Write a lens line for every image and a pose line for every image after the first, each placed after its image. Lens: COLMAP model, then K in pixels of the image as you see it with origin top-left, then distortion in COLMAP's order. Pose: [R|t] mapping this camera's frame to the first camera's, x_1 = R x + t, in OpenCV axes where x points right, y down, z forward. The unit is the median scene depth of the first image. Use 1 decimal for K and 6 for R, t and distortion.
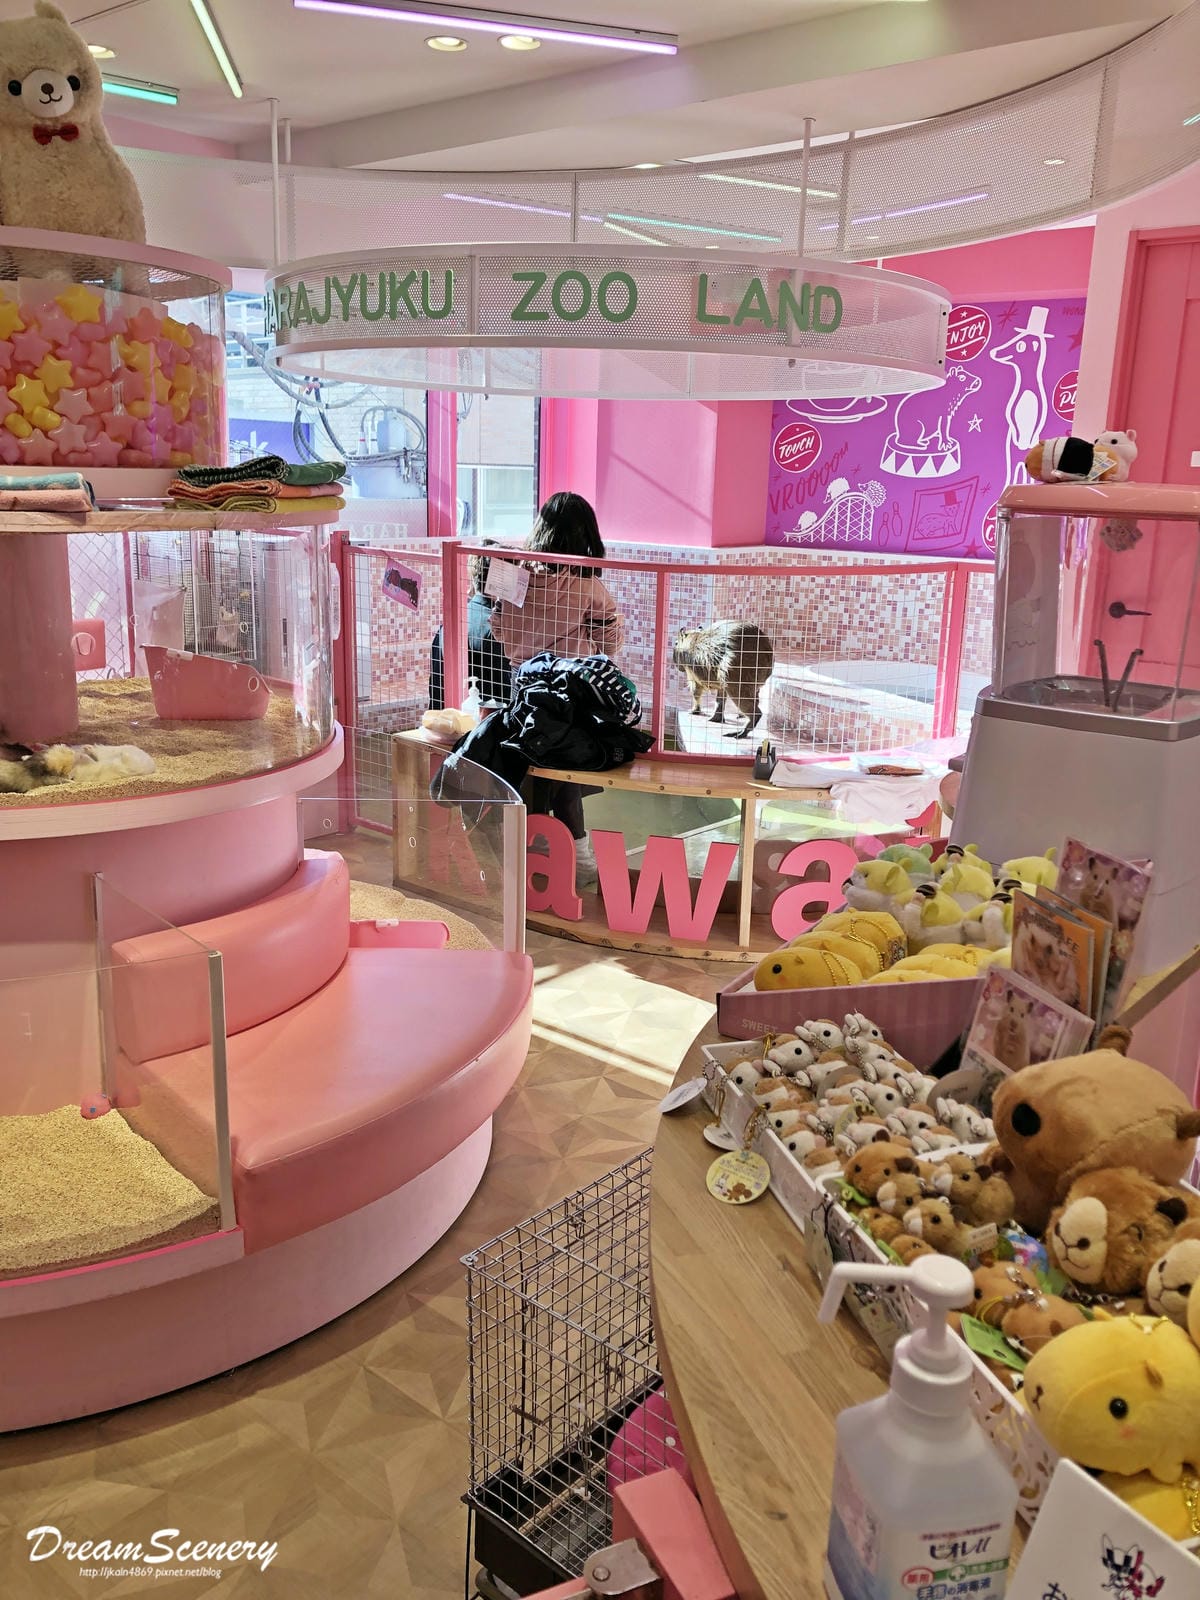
lens RADIAL K [[1292.3, 0, 594.5], [0, 1292.3, 793.5], [0, 0, 1]] dist [0.035634, -0.055729]
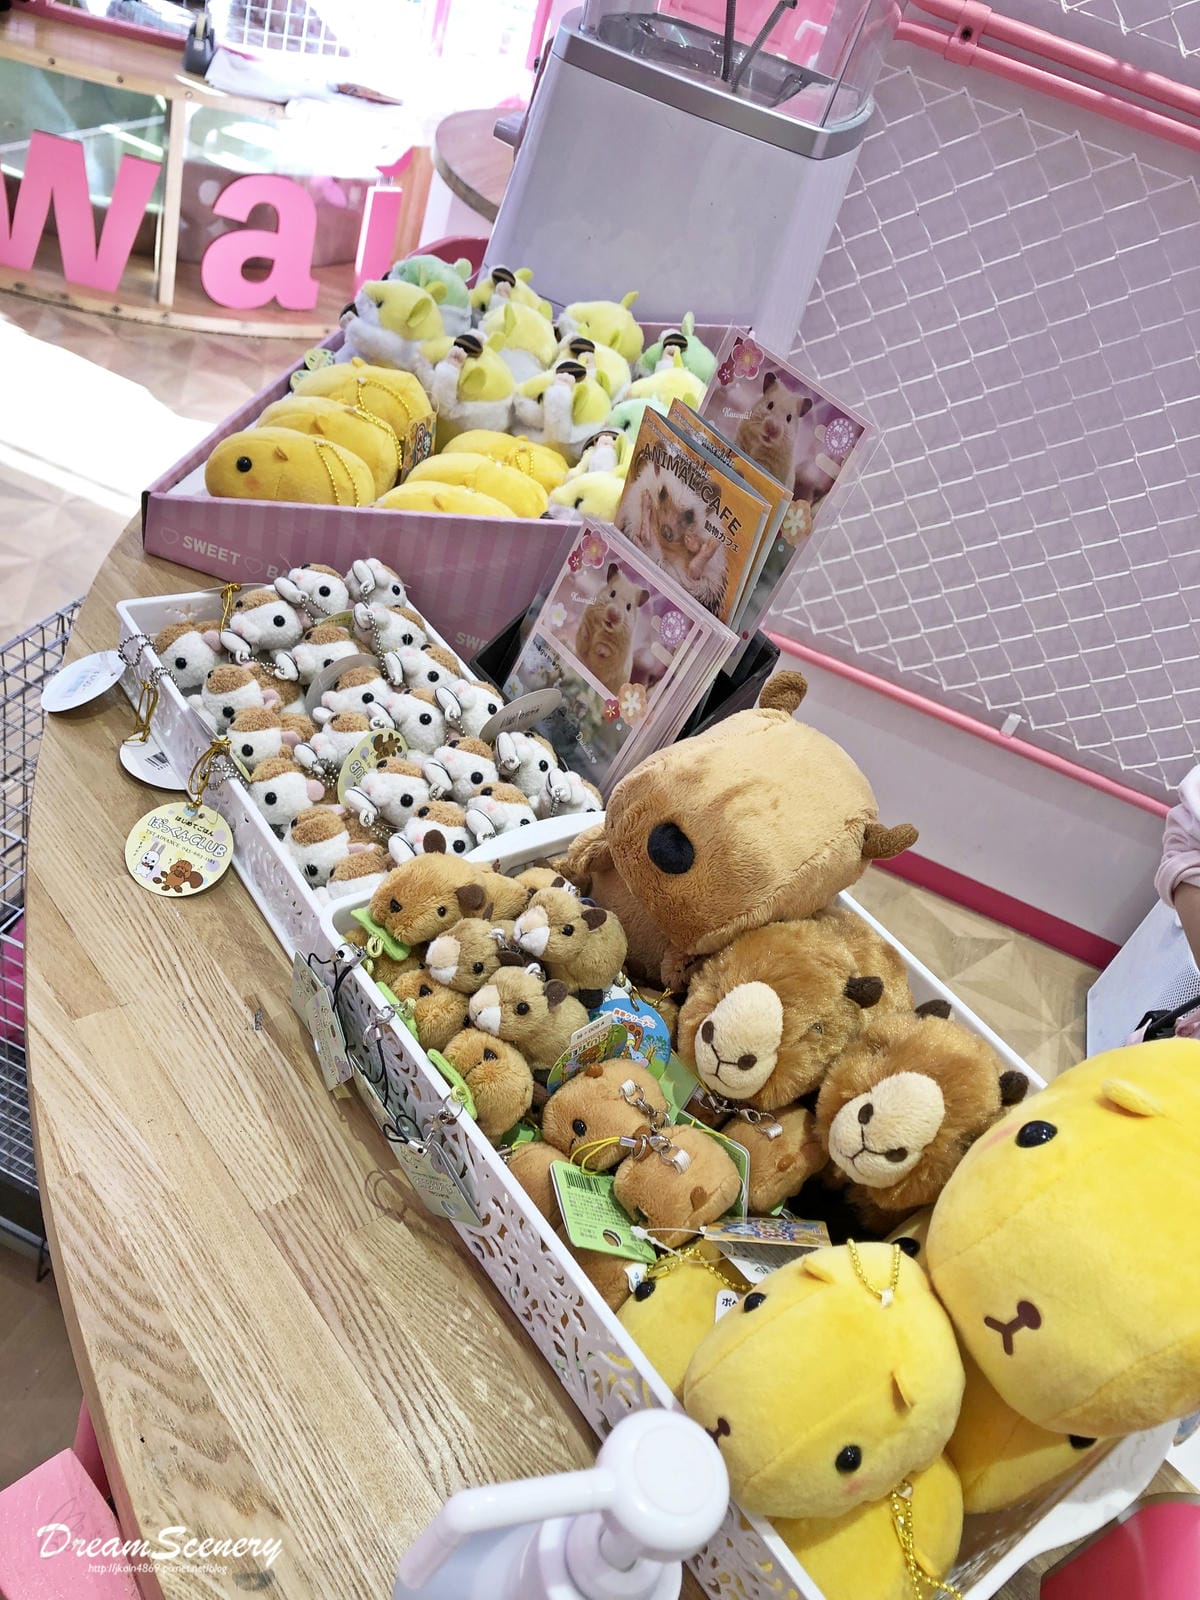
lens RADIAL K [[1292.3, 0, 594.5], [0, 1292.3, 793.5], [0, 0, 1]] dist [0.035634, -0.055729]
pose [[0.907288, -0.037383, 0.418845, 0.027176], [-0.164750, 0.884813, 0.435848, -0.027365], [-0.386892, -0.464444, 0.796622, 0.379056]]
